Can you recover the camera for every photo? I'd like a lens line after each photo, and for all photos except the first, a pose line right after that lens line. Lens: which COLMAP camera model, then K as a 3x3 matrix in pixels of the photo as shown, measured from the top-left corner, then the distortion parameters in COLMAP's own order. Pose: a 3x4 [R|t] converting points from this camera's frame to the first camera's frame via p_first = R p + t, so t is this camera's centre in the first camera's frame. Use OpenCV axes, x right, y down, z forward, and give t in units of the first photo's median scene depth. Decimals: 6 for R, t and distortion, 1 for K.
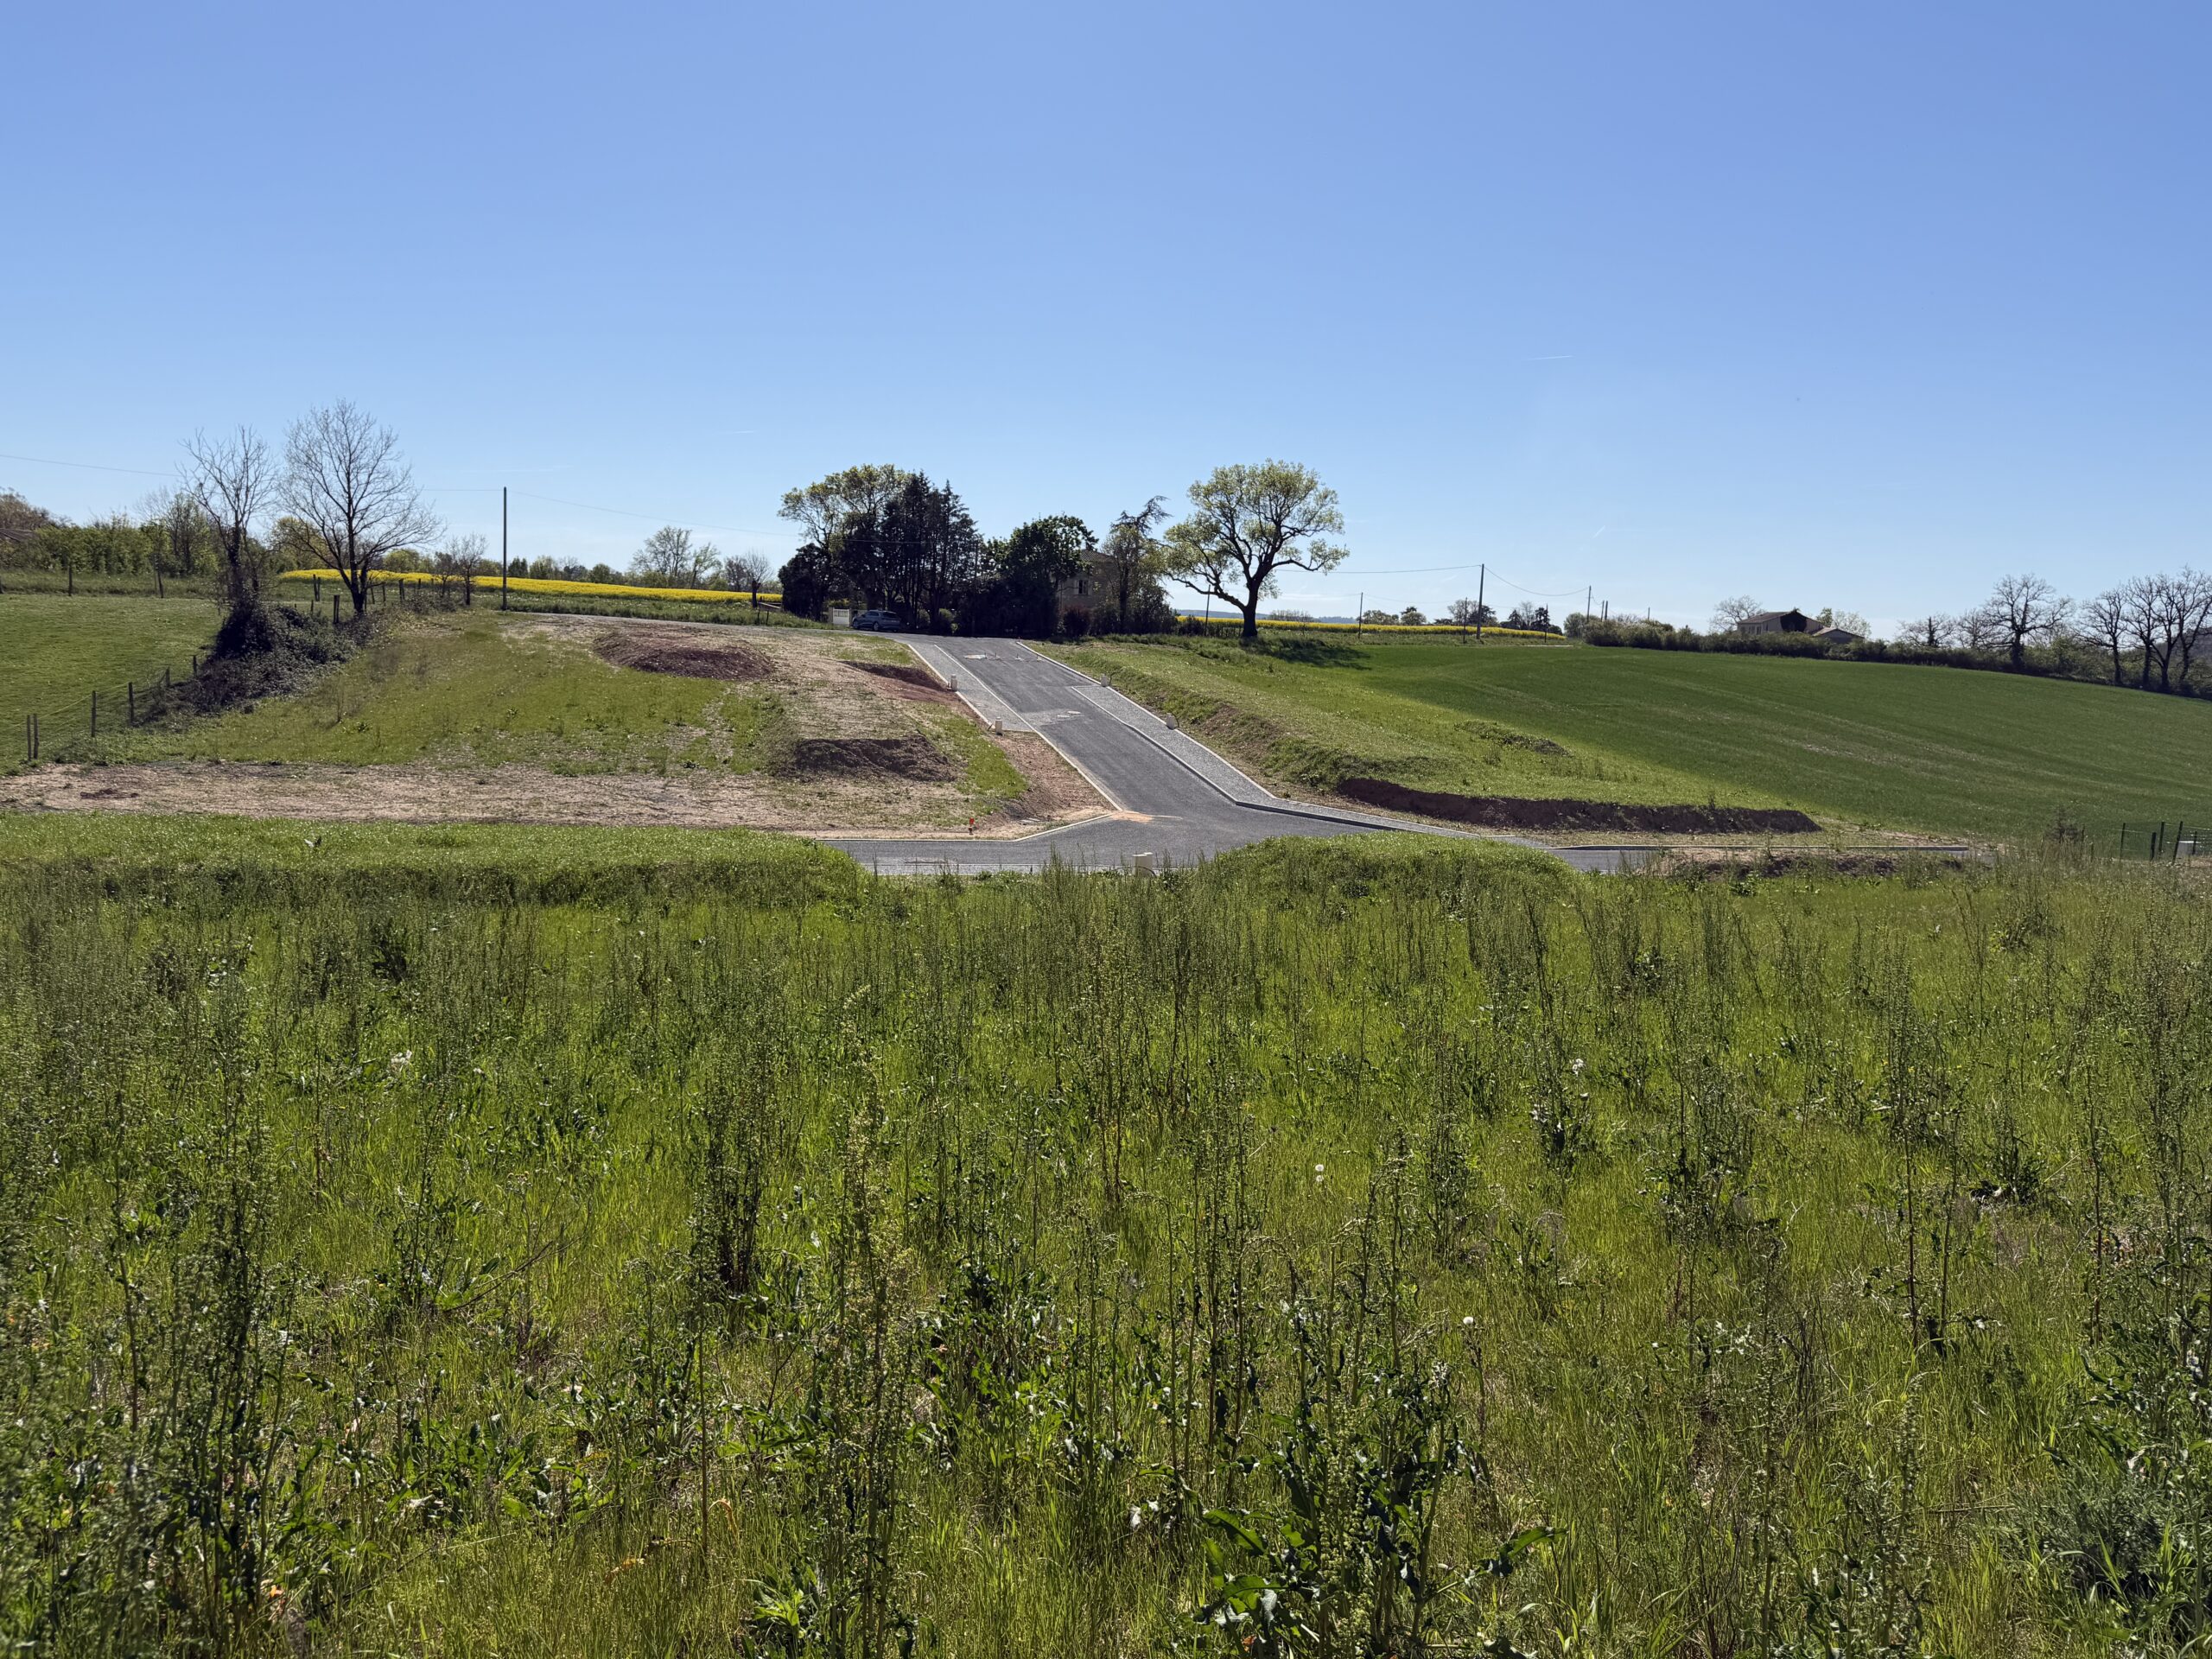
lens RADIAL K [[1539.4, 0, 1116.0], [0, 1539.4, 826.6], [0, 0, 1]] dist [0.188178, -0.404775]
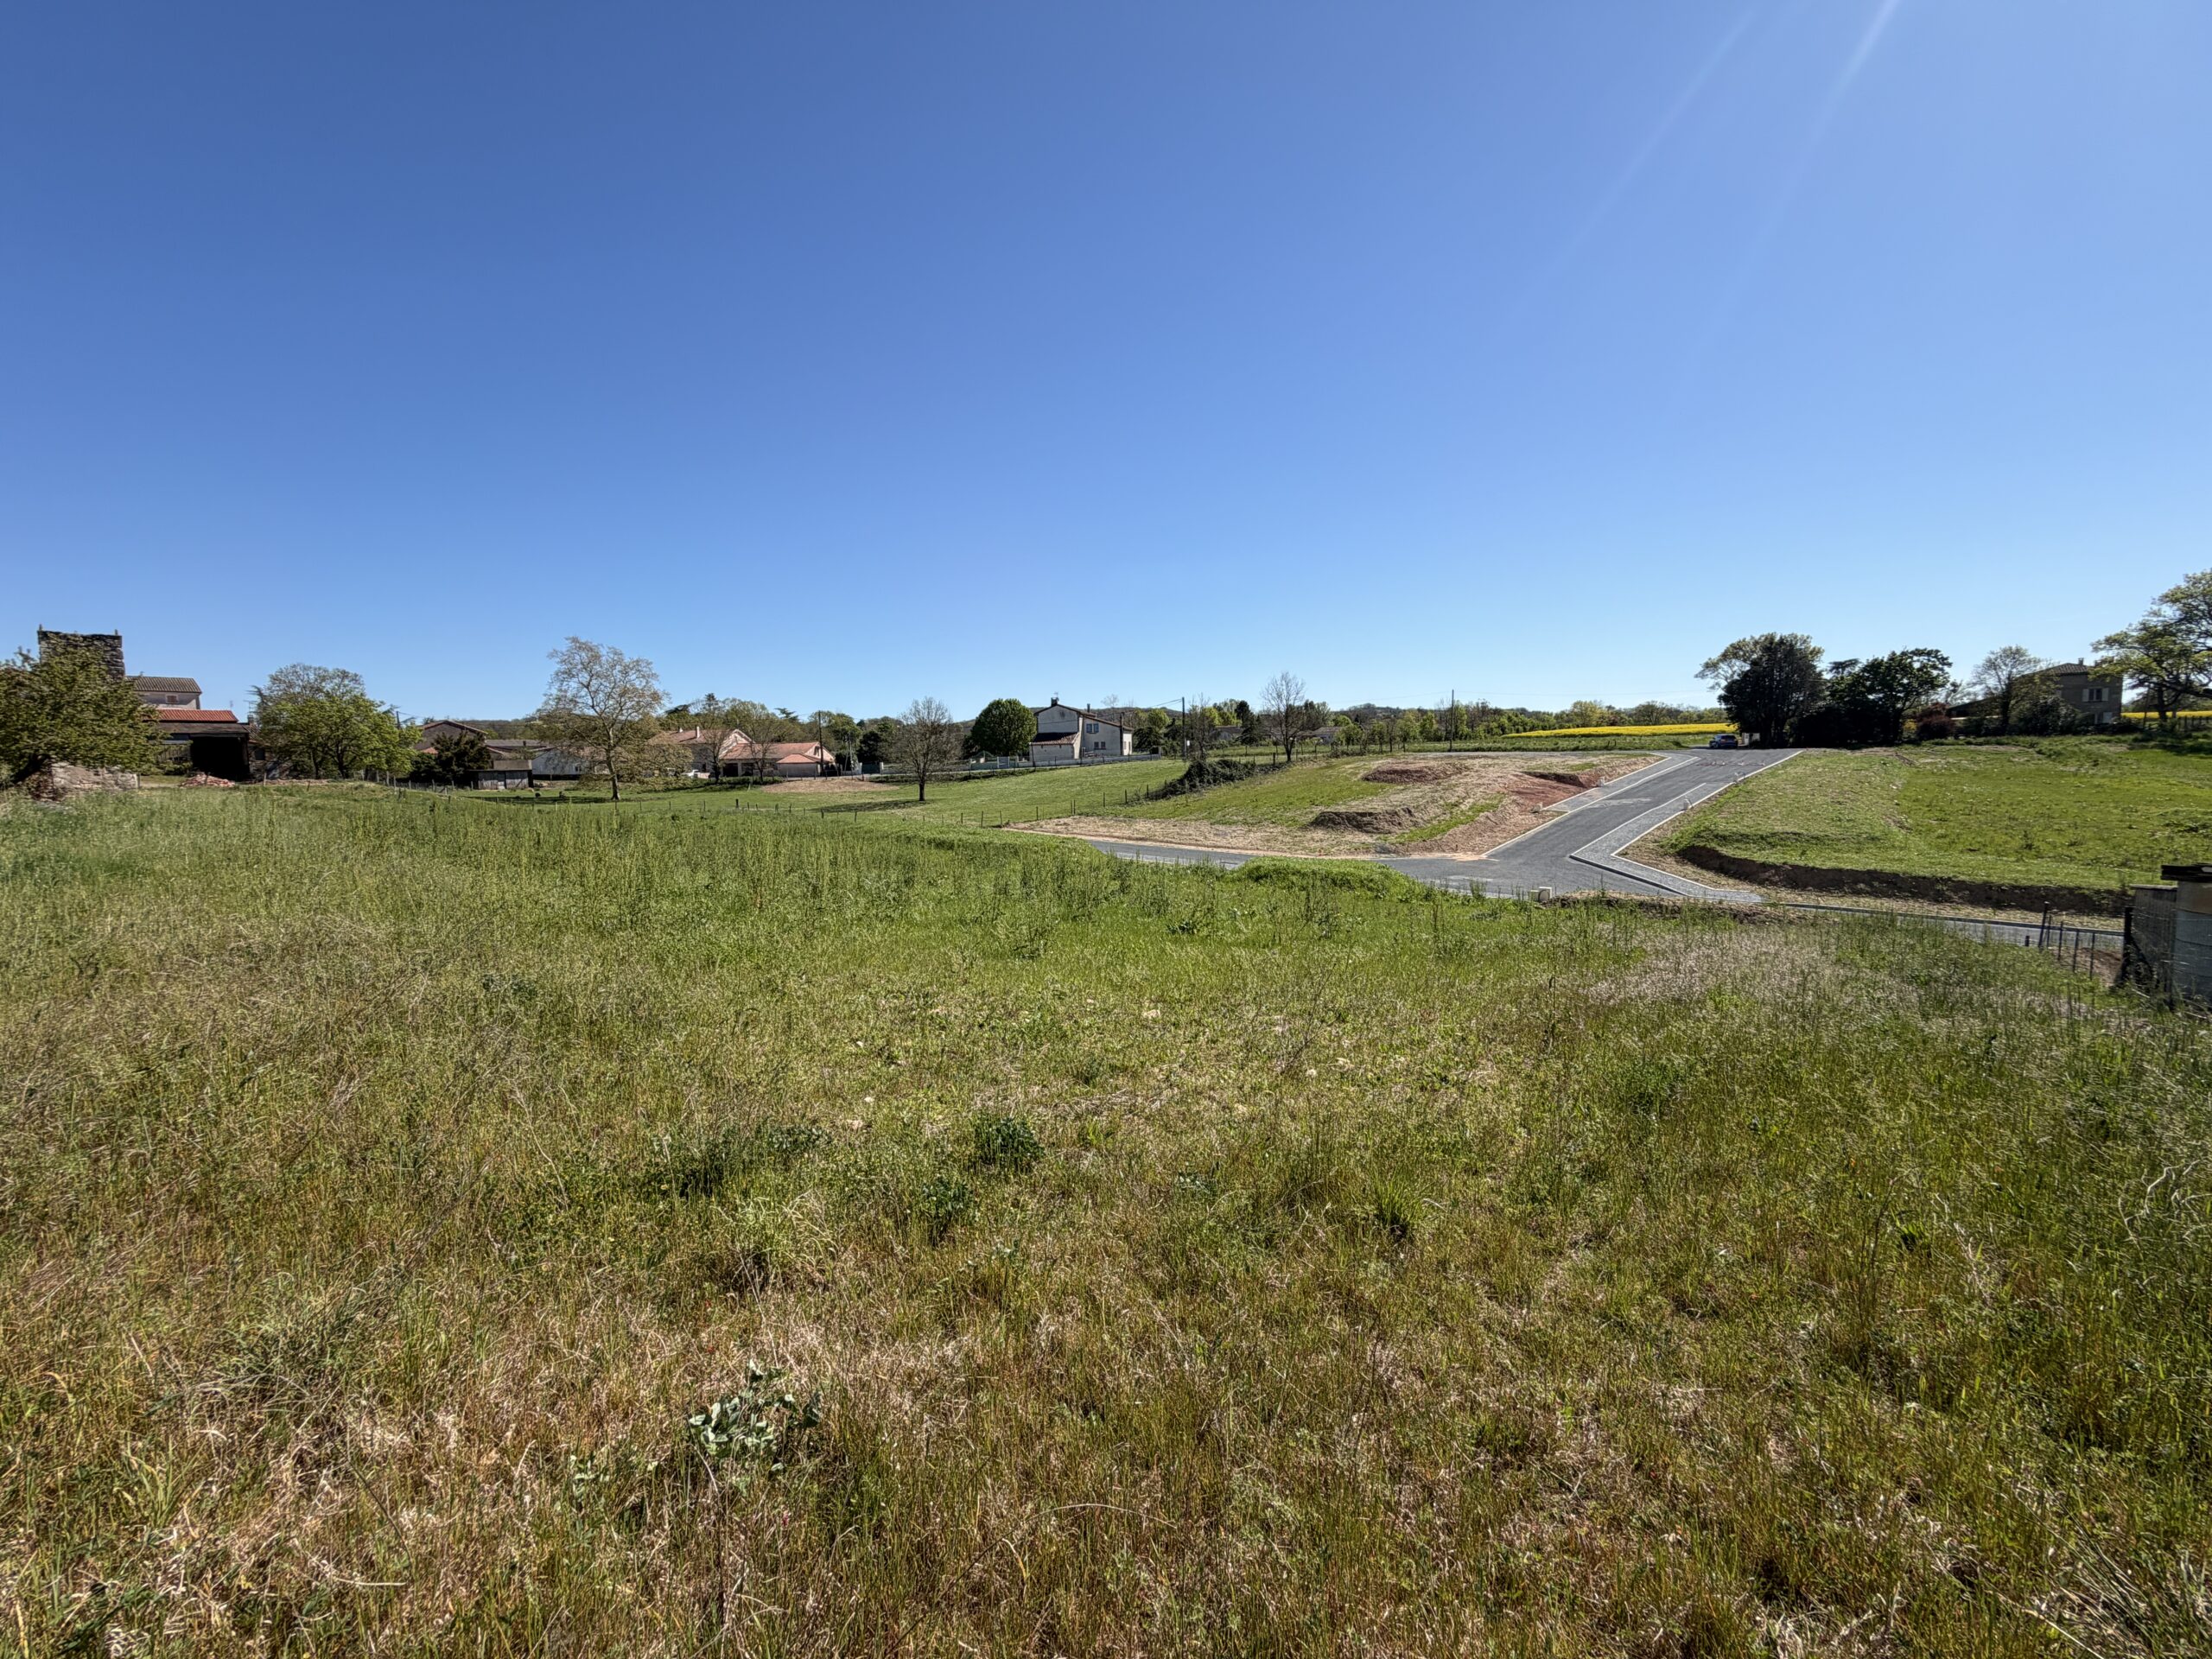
lens RADIAL K [[879.9, 0, 1097.0], [0, 879.9, 832.0], [0, 0, 1]] dist [0.000669, 0.000199]
pose [[0.439908, 0.027697, -0.897616, 0.299014], [-0.067637, 0.997707, -0.002362, -0.002425], [0.895492, 0.061751, 0.440773, 0.083643]]
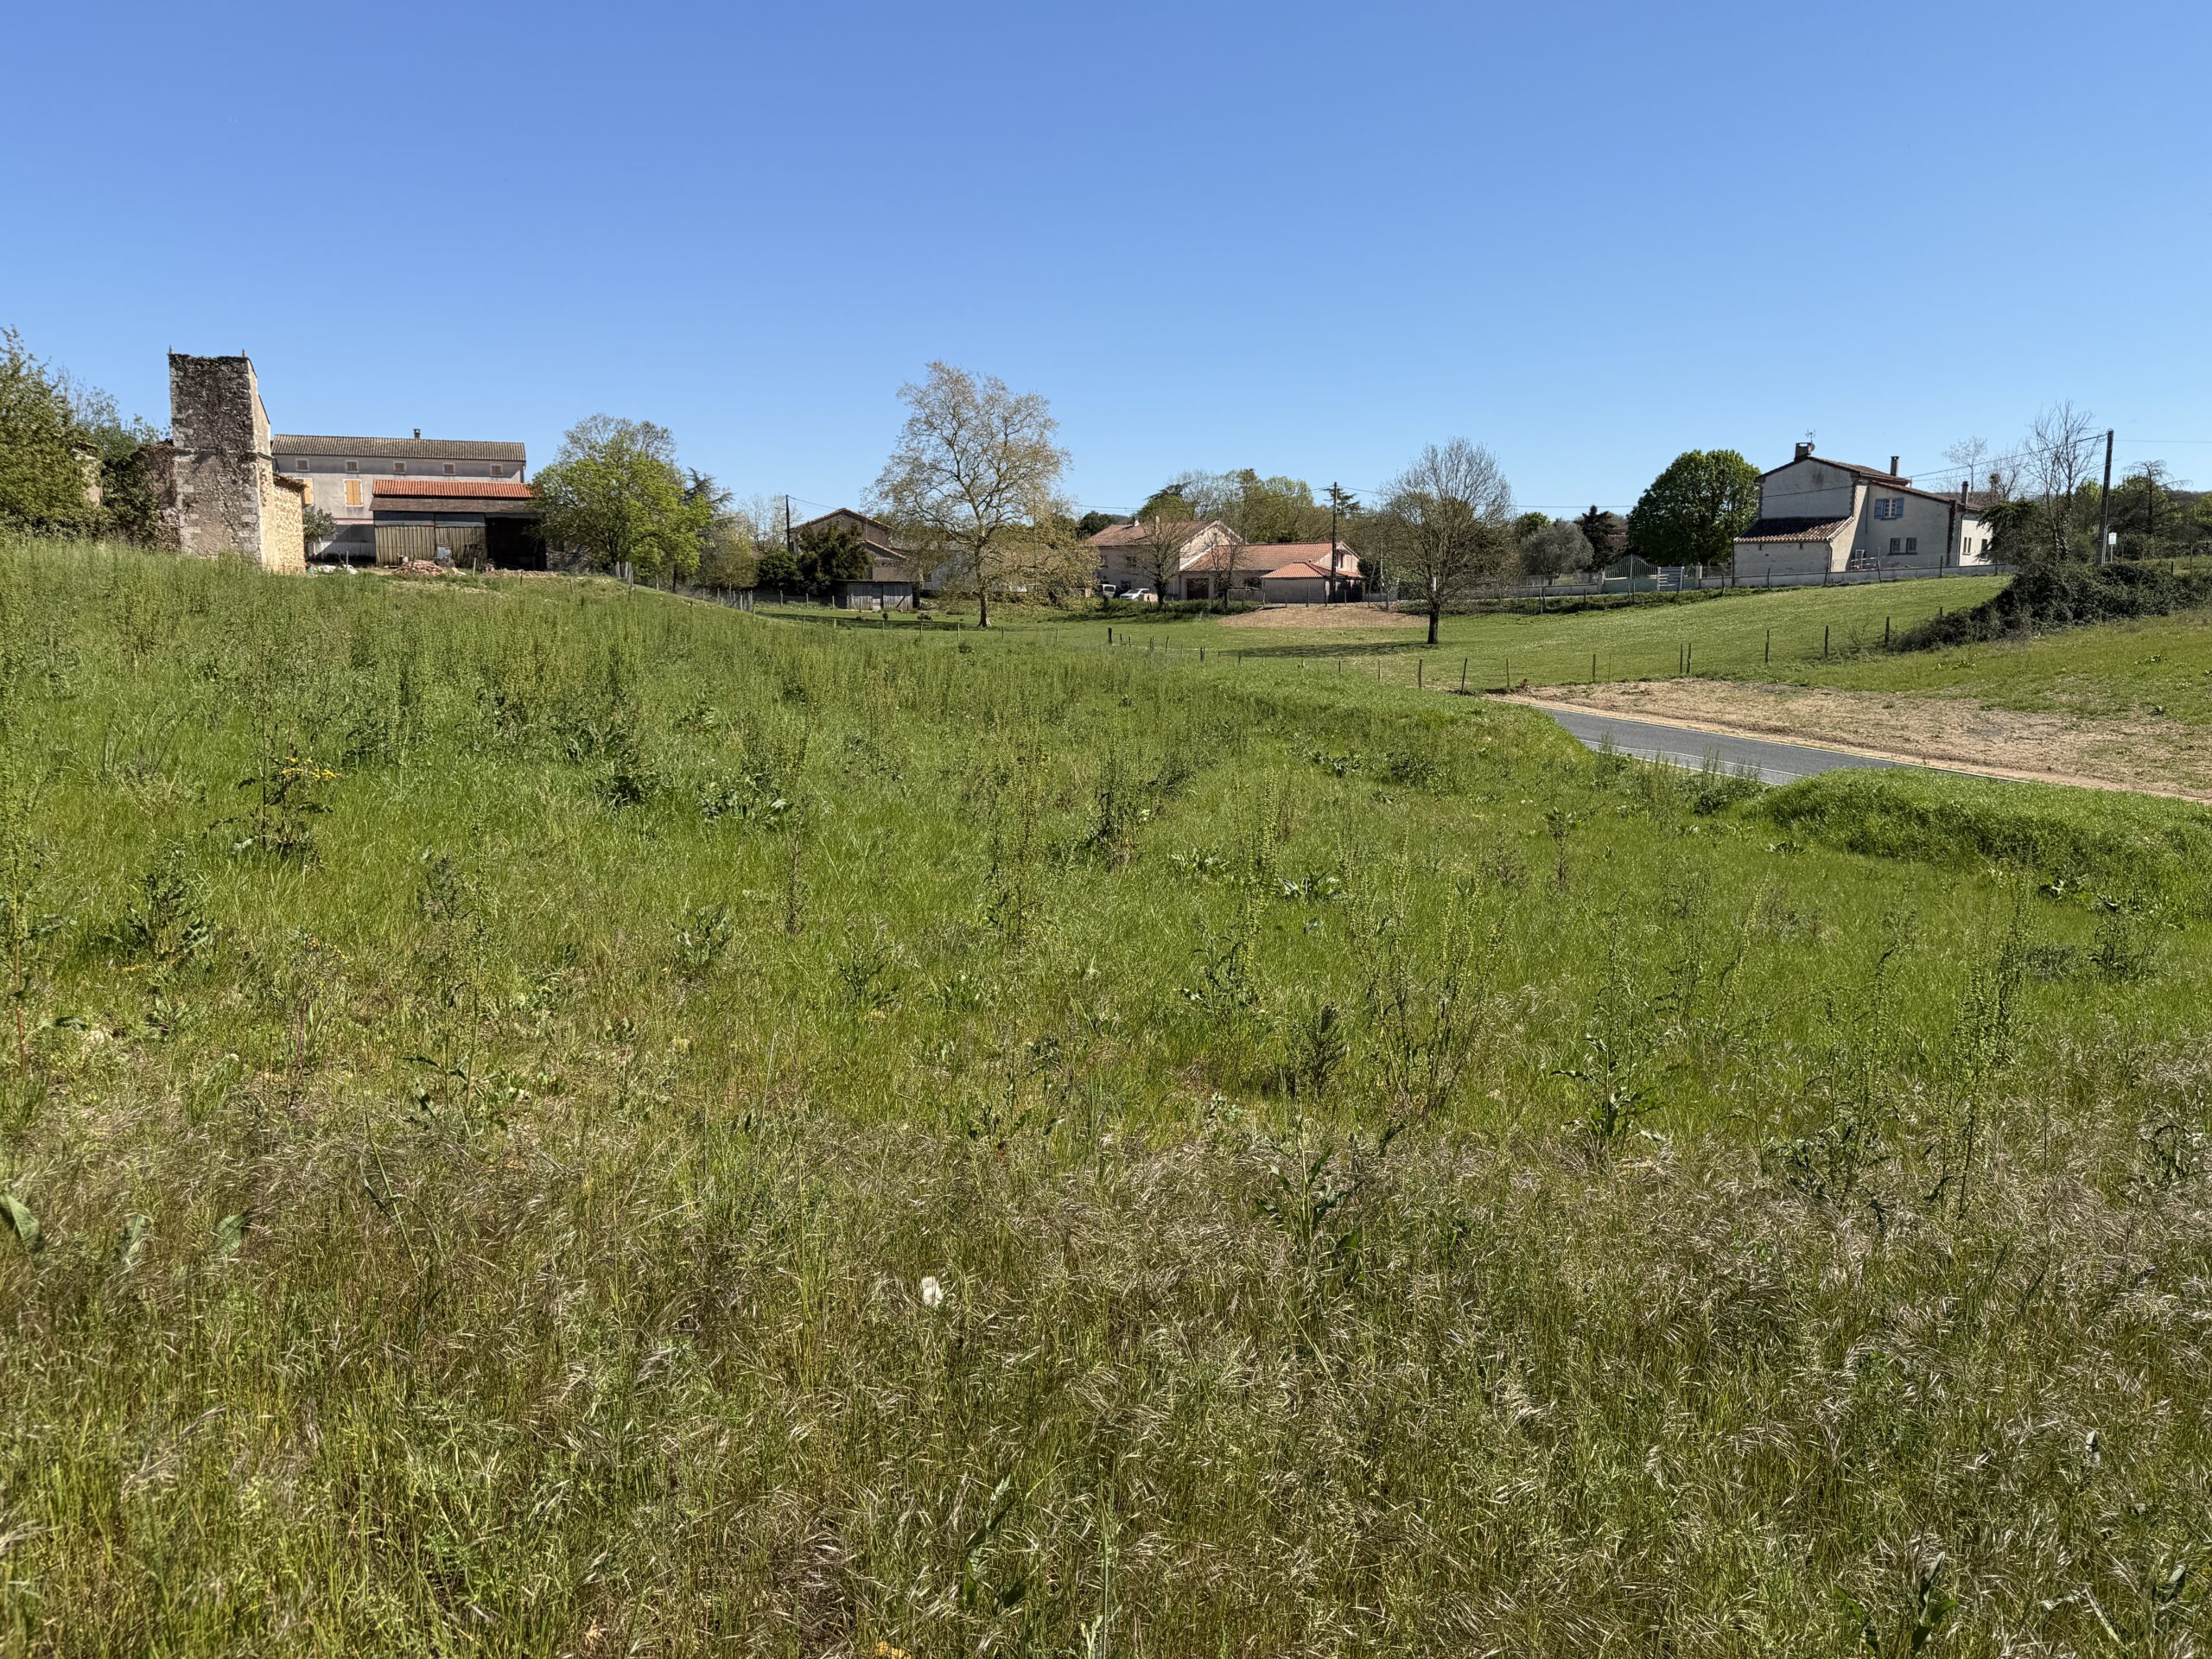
lens RADIAL K [[1538.8, 0, 1104.5], [0, 1538.8, 832.4], [0, 0, 1]] dist [0.125217, -0.168949]
pose [[-0.091661, 0.108886, -0.989819, 0.269261], [-0.122120, 0.985272, 0.119695, -0.002595], [0.988274, 0.131848, -0.077014, 0.190665]]
